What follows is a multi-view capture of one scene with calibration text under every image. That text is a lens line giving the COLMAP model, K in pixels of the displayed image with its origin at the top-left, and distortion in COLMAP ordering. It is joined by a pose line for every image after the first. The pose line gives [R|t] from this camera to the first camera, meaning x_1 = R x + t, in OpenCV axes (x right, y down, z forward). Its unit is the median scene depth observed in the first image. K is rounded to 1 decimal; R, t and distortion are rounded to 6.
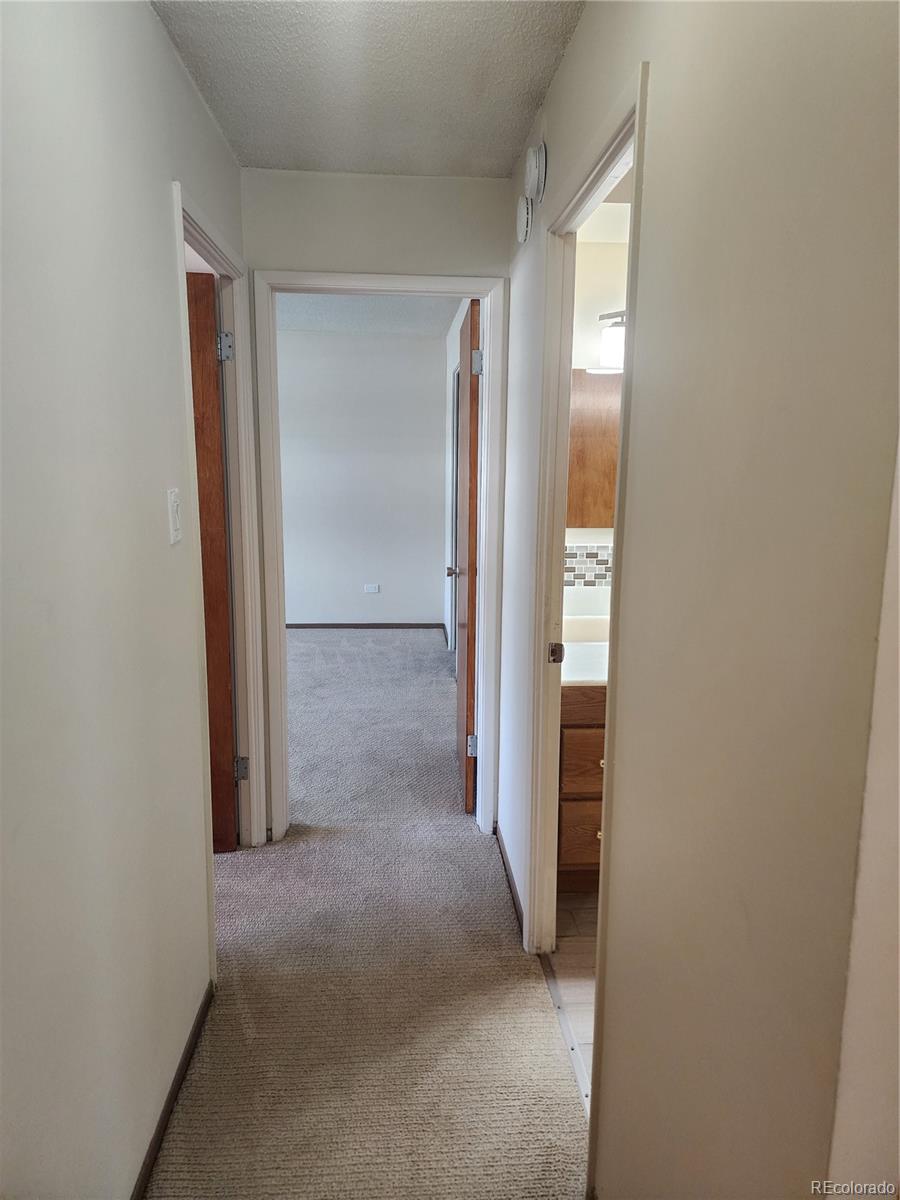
lens RADIAL K [[806.7, 0, 453.7], [0, 806.7, 604.9], [0, 0, 1]] dist [0.068206, -0.060620]
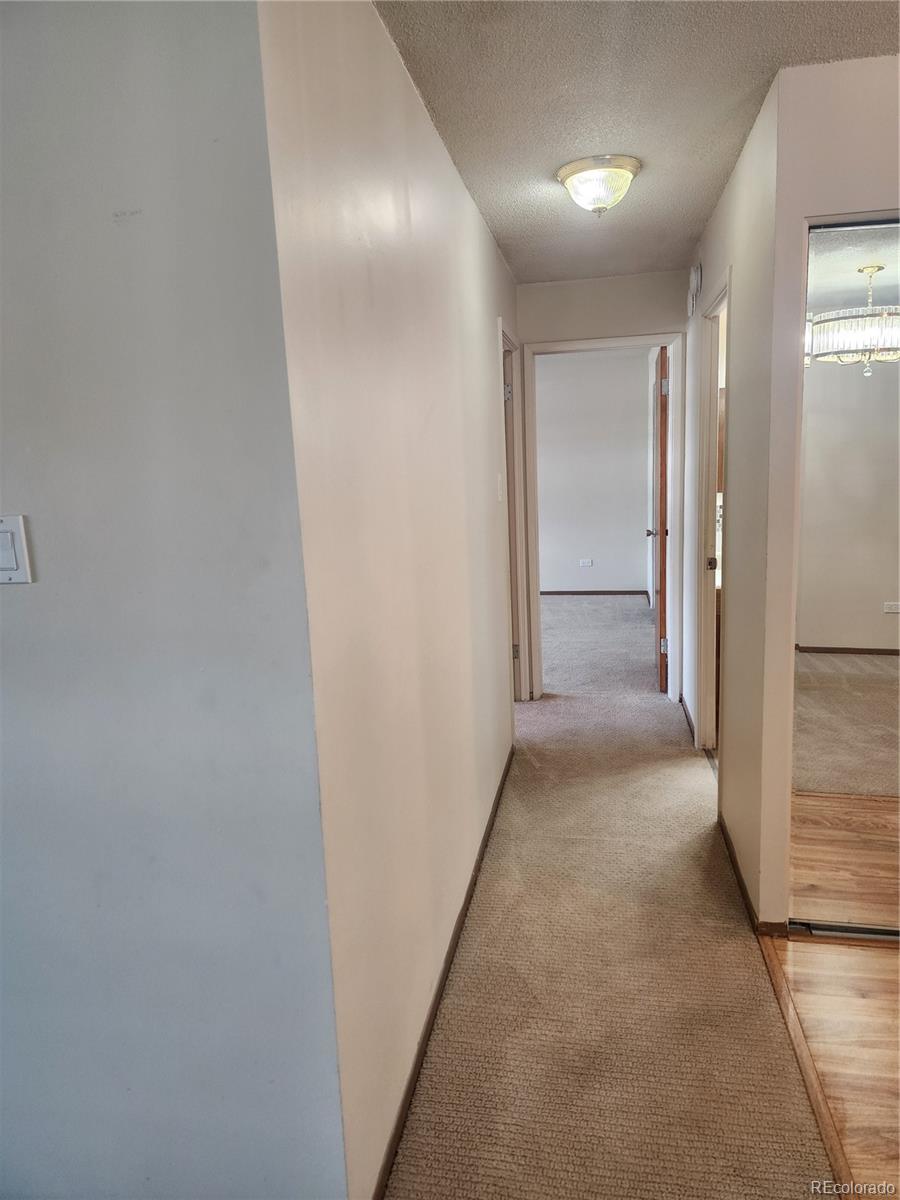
lens RADIAL K [[806.7, 0, 453.7], [0, 806.7, 604.9], [0, 0, 1]] dist [0.068206, -0.060620]
pose [[0.968503, -0.009639, -0.248815, 0.021246], [0.008881, 0.999952, -0.004167, 0.116387], [0.248843, 0.001826, 0.968542, -0.592659]]
